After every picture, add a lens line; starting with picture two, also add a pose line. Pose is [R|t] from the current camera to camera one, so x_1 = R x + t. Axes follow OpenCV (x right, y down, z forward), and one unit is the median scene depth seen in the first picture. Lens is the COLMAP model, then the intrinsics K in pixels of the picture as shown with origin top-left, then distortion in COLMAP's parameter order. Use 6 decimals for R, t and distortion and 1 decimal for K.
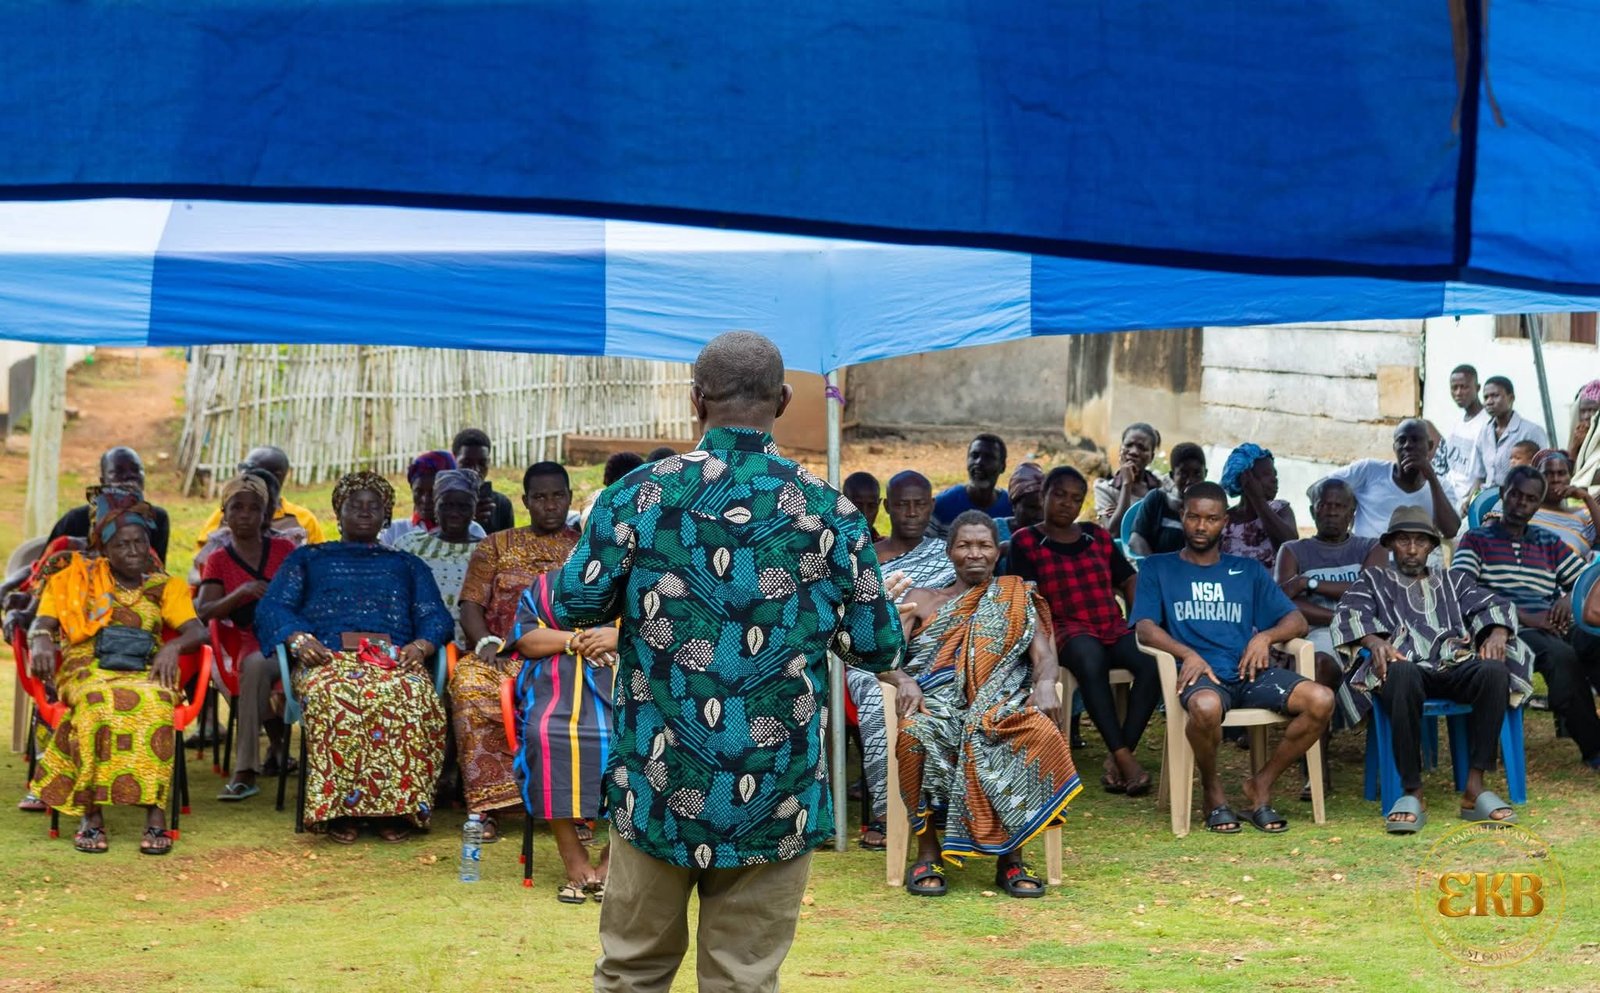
lens RADIAL K [[3015.6, 0, 800.0], [0, 3015.6, 496.5], [0, 0, 1]] dist [0.429086, -3.347664]
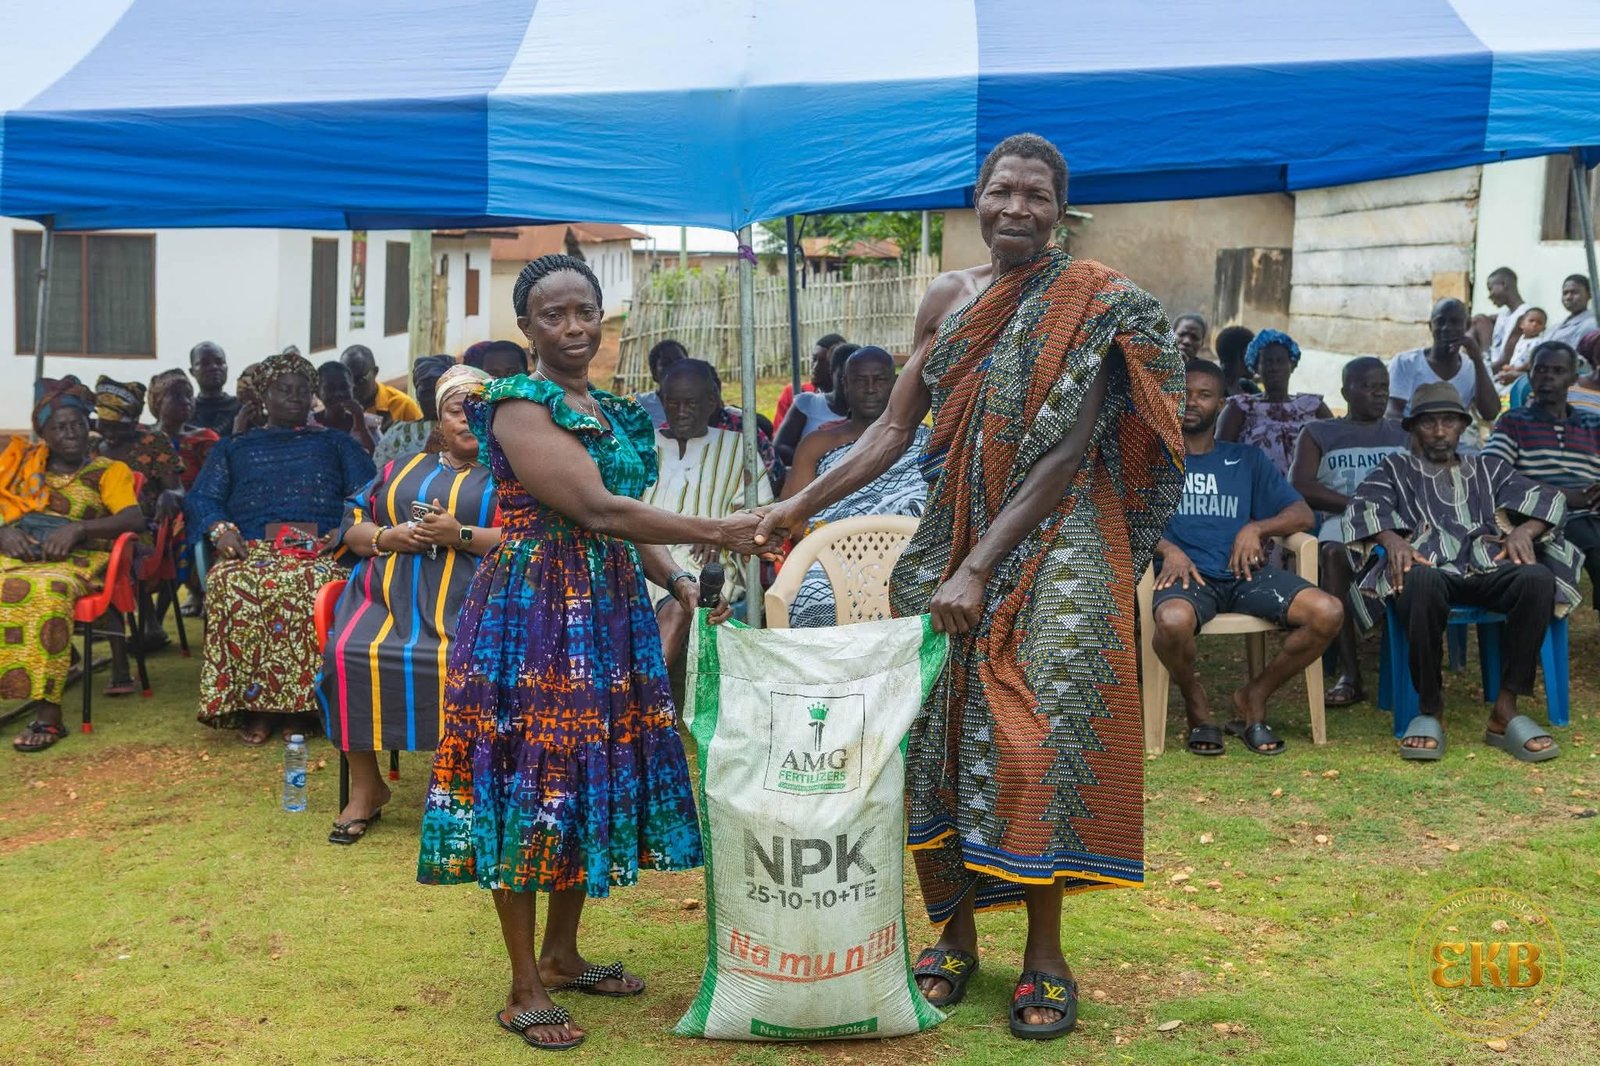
lens RADIAL K [[1563.6, 0, 800.0], [0, 1563.6, 533.0], [0, 0, 1]] dist [-0.005430, -0.021429]
pose [[0.977797, 0.014581, -0.209046, 0.117814], [0.002902, 0.996538, 0.083082, 0.008406], [0.209534, -0.081844, 0.974370, 0.536839]]
